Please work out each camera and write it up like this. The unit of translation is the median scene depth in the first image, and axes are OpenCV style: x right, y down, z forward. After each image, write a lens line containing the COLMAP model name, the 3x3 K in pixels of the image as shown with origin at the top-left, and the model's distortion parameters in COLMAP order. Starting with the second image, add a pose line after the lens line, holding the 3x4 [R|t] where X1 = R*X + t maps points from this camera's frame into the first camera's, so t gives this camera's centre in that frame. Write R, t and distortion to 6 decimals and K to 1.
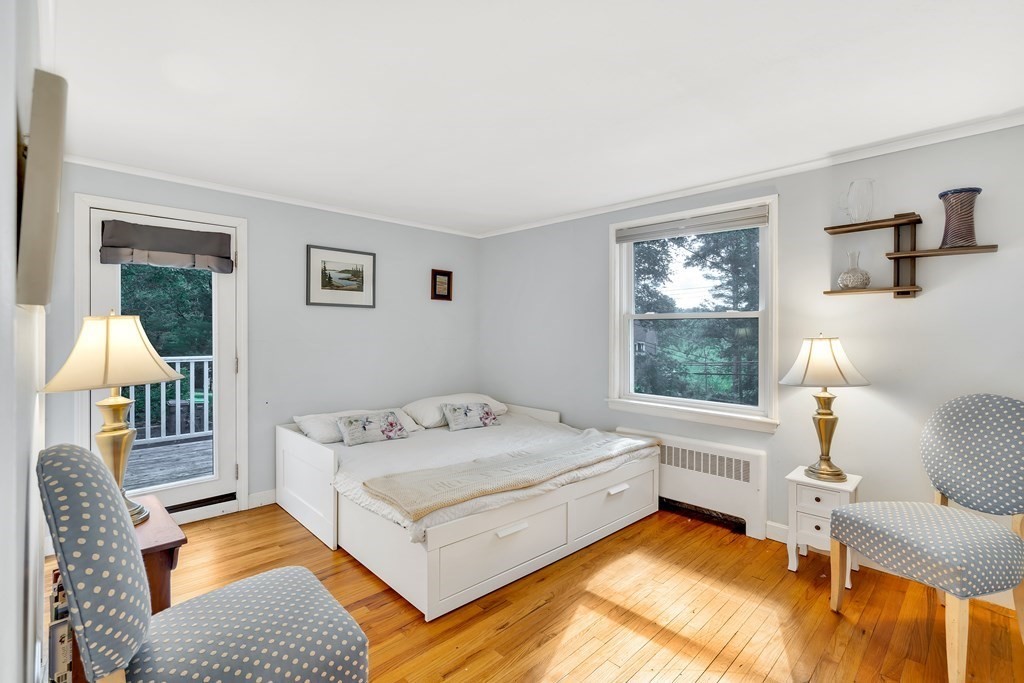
lens RADIAL K [[469.4, 0, 511.2], [0, 469.4, 335.8], [0, 0, 1]] dist [-0.005815, -0.001017]
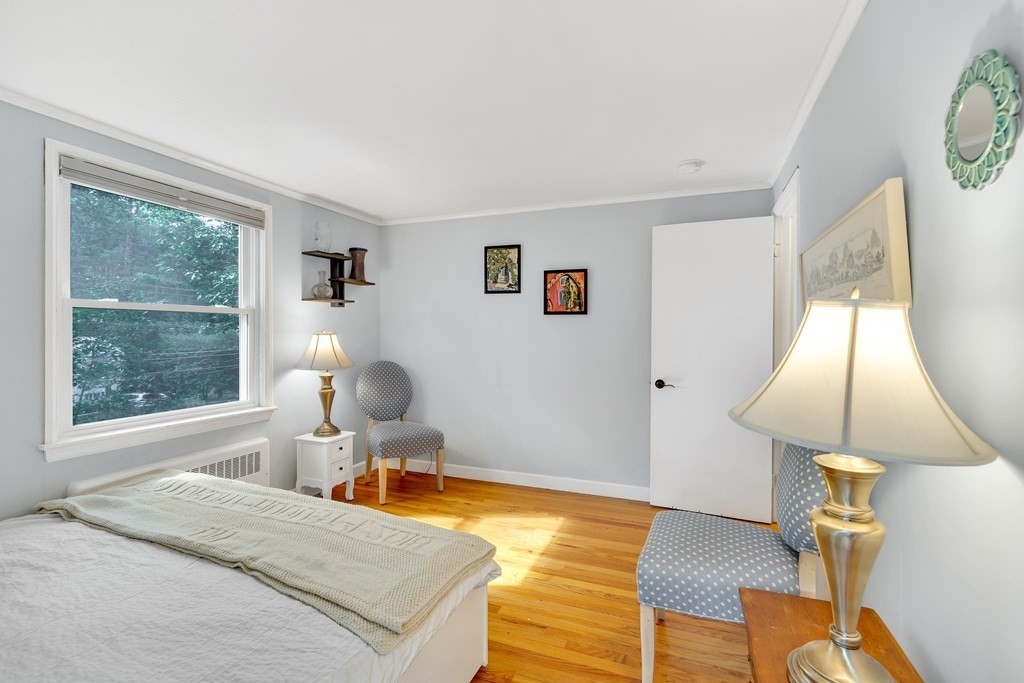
lens RADIAL K [[469.4, 0, 515.4], [0, 469.4, 333.1], [0, 0, 1]] dist [-0.005815, -0.001017]
pose [[-0.413458, -0.019760, 0.910309, -0.784582], [-0.003420, 0.999791, 0.020148, -0.024002], [-0.910517, 0.005217, -0.413439, 1.038967]]
